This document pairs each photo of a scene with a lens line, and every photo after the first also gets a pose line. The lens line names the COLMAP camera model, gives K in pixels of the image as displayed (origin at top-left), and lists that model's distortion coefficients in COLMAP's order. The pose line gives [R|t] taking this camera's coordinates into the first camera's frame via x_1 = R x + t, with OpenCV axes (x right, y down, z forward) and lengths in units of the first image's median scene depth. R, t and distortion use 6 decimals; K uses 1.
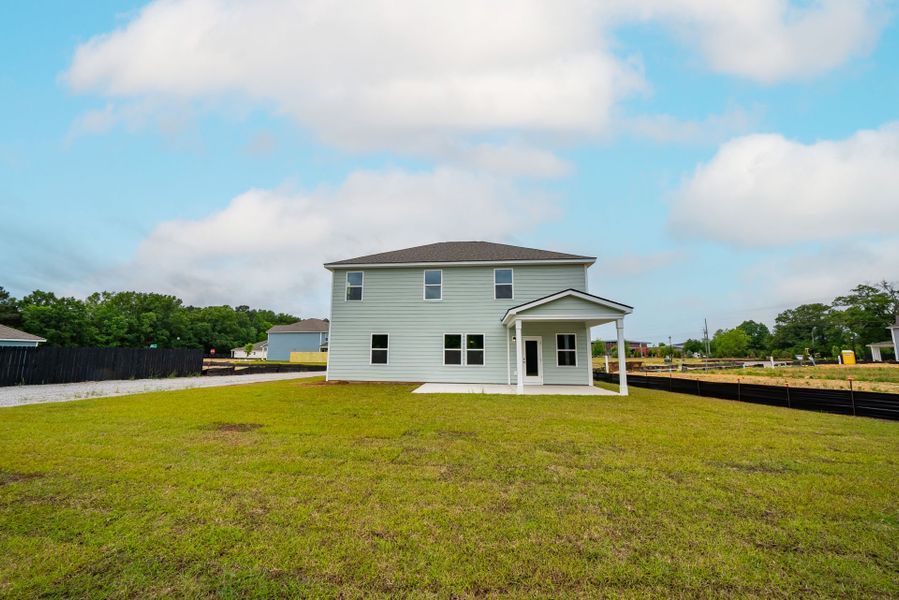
lens RADIAL K [[323.6, 0, 450.9], [0, 323.6, 302.8], [0, 0, 1]] dist [-0.019312, 0.000581]
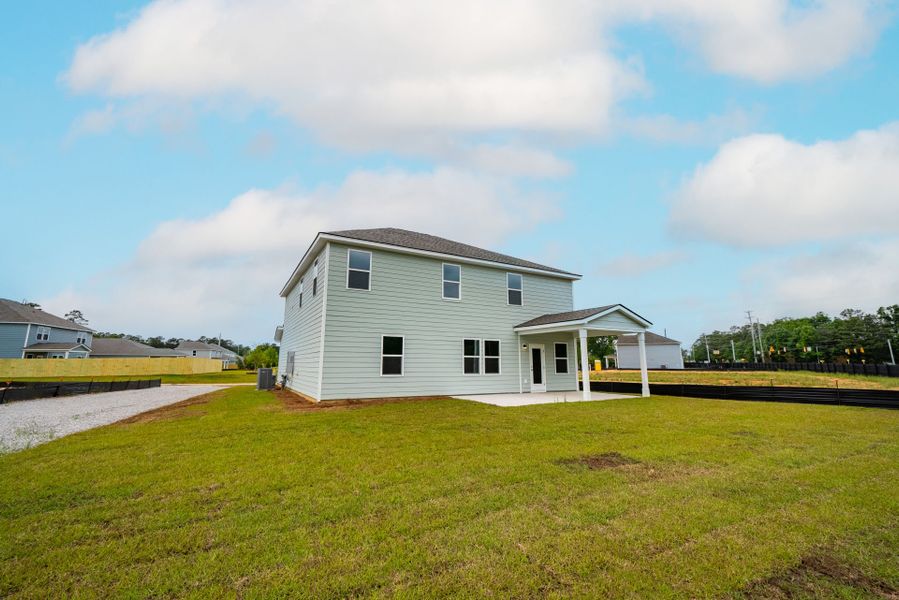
lens RADIAL K [[369.0, 0, 443.7], [0, 369.0, 297.2], [0, 0, 1]] dist [0.007198, -0.000109]
pose [[0.824923, 0.096505, 0.556946, -0.615038], [-0.088184, 0.995225, -0.041834, 0.029383], [-0.558324, -0.014604, 0.829495, 0.193917]]
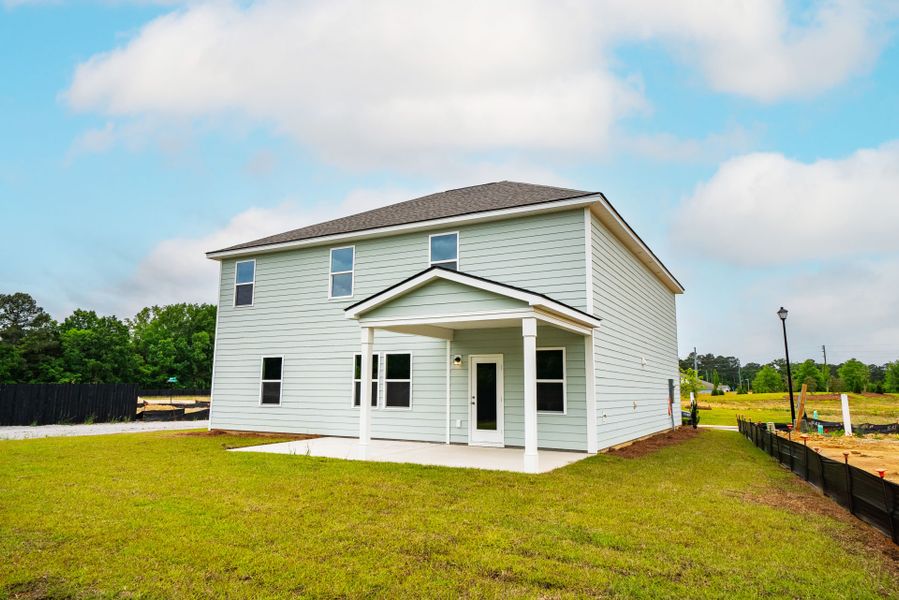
lens RADIAL K [[584.2, 0, 457.1], [0, 584.2, 290.9], [0, 0, 1]] dist [0.028737, 0.008598]
pose [[0.920711, -0.064735, -0.384839, 0.551308], [0.061329, 0.997894, -0.021132, 0.014982], [0.385397, -0.004145, 0.922742, 0.086288]]
